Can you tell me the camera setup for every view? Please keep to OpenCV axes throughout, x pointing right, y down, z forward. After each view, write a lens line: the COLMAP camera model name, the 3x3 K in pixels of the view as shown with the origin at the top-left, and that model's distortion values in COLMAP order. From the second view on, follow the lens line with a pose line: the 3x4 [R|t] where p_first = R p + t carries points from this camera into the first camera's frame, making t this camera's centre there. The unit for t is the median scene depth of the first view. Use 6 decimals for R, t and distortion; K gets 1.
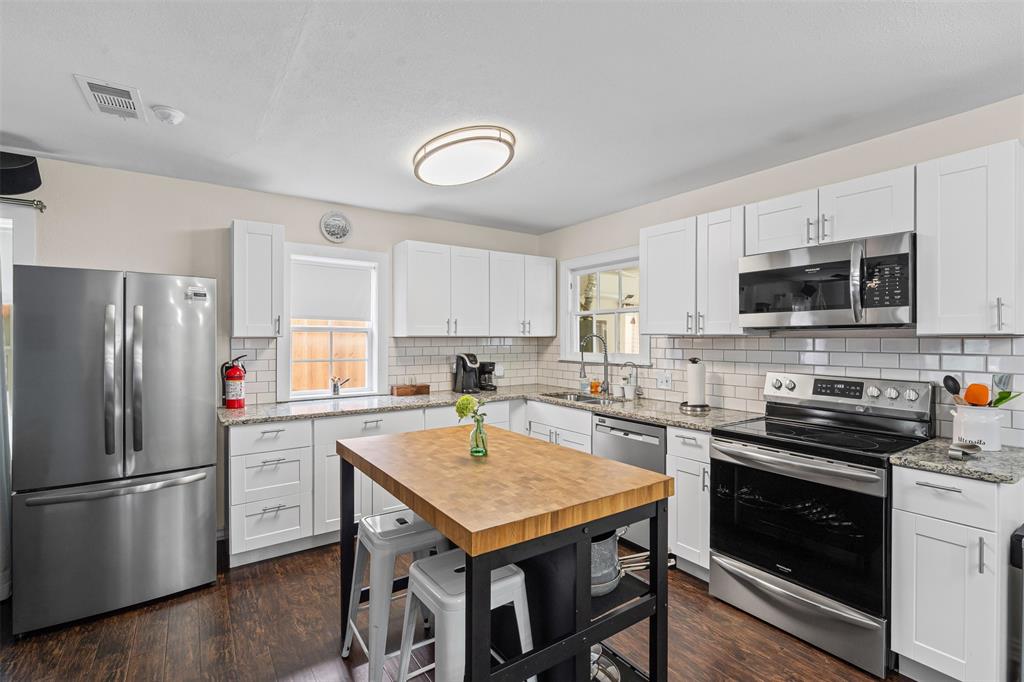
lens RADIAL K [[467.1, 0, 512.6], [0, 467.1, 336.2], [0, 0, 1]] dist [-0.006714, 0.001972]
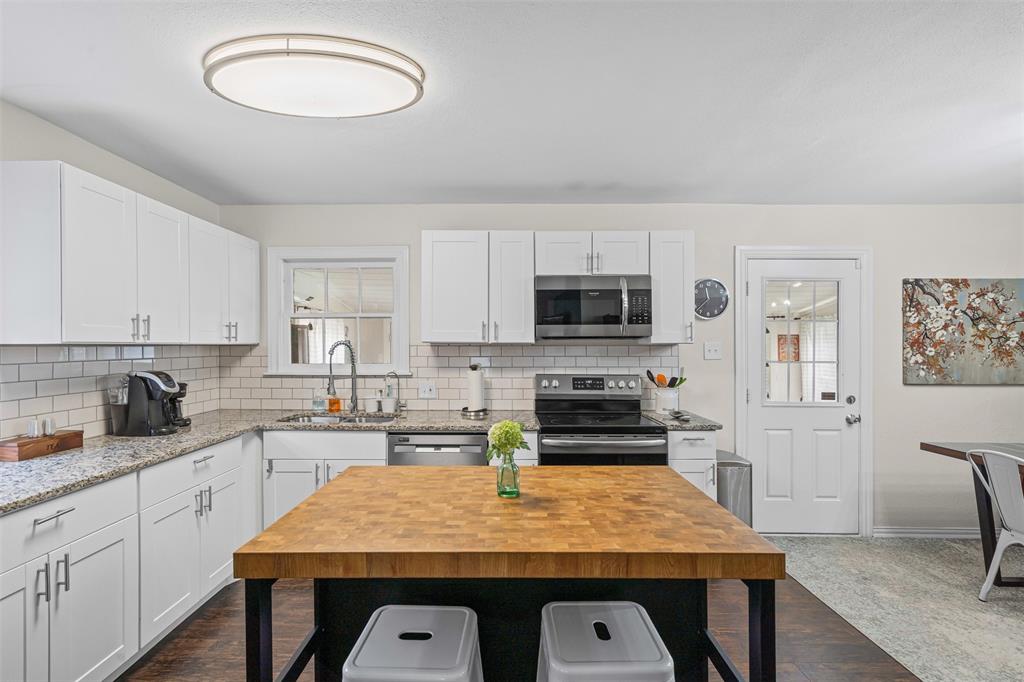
lens RADIAL K [[467.1, 0, 504.3], [0, 467.1, 343.8], [0, 0, 1]] dist [-0.006714, 0.001972]
pose [[0.586204, 0.003795, 0.810155, -0.429369], [-0.001207, 0.999992, -0.003811, 0.002751], [-0.810163, 0.001256, 0.586204, 0.335323]]
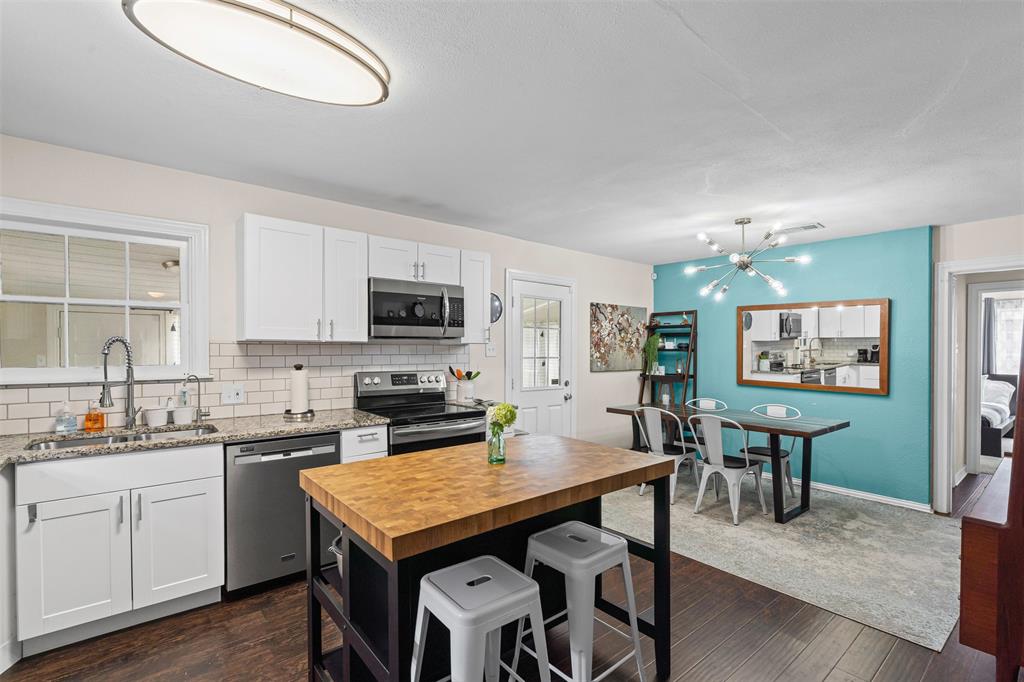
lens RADIAL K [[467.1, 0, 505.3], [0, 467.1, 346.5], [0, 0, 1]] dist [-0.006714, 0.001972]
pose [[-0.073483, -0.000043, 0.997296, -0.643814], [-0.007431, 0.999972, -0.000504, 0.005638], [-0.997269, -0.007448, -0.073481, 0.647184]]
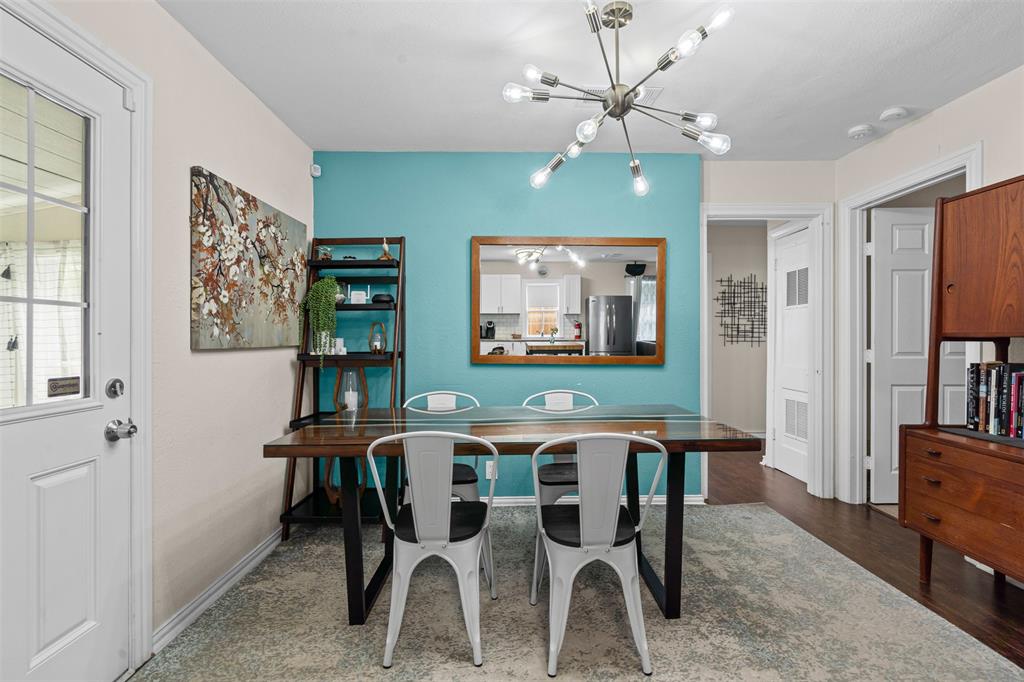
lens RADIAL K [[467.1, 0, 518.6], [0, 467.1, 334.8], [0, 0, 1]] dist [-0.006714, 0.001972]
pose [[-0.830272, 0.001481, 0.557357, 0.300911], [0.000328, 0.999998, -0.002168, 0.073000], [-0.557358, -0.001617, -0.830270, 0.491957]]
